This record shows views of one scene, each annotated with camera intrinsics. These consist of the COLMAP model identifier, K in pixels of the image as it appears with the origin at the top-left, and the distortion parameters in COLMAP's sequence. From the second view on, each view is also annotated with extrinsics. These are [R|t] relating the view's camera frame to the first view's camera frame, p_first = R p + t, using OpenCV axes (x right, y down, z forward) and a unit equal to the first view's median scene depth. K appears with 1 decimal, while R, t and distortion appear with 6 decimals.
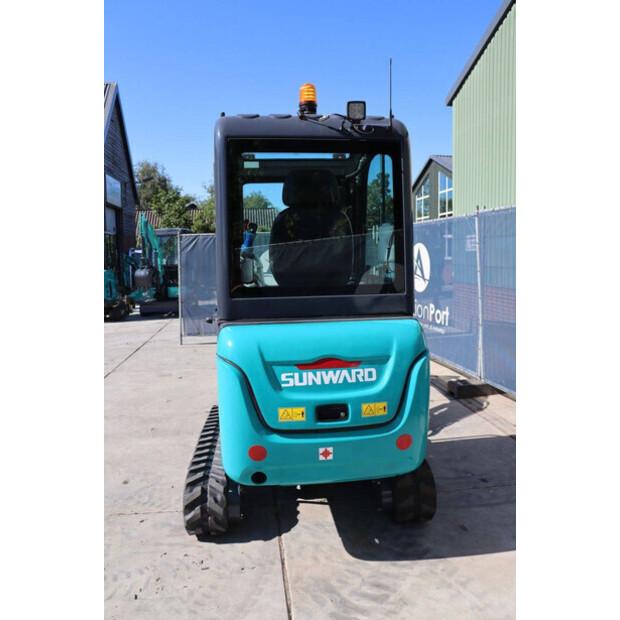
lens RADIAL K [[535.1, 0, 310.2], [0, 535.1, 310.6], [0, 0, 1]] dist [-0.148950, 0.009391]
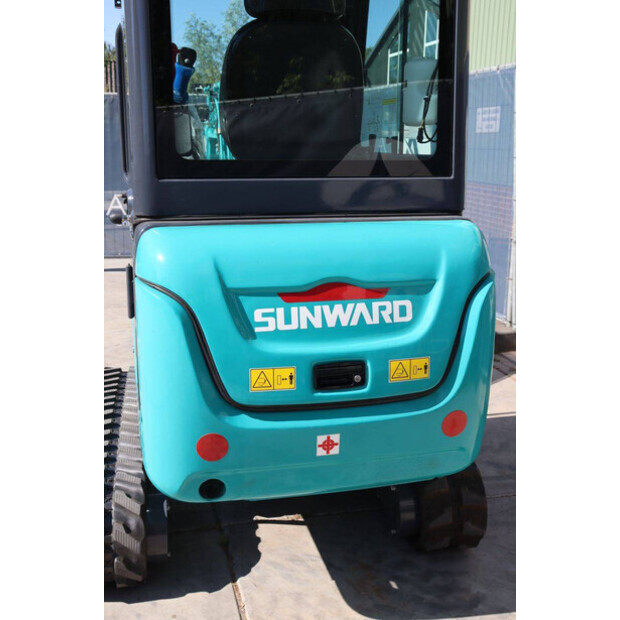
lens RADIAL K [[772.2, 0, 309.8], [0, 772.2, 309.3], [0, 0, 1]] dist [-0.019313, 0.000000]
pose [[0.991582, -0.001838, 0.129467, -0.095144], [-0.011522, 0.994680, 0.102365, 0.029413], [-0.128967, -0.102995, 0.986286, 0.155588]]
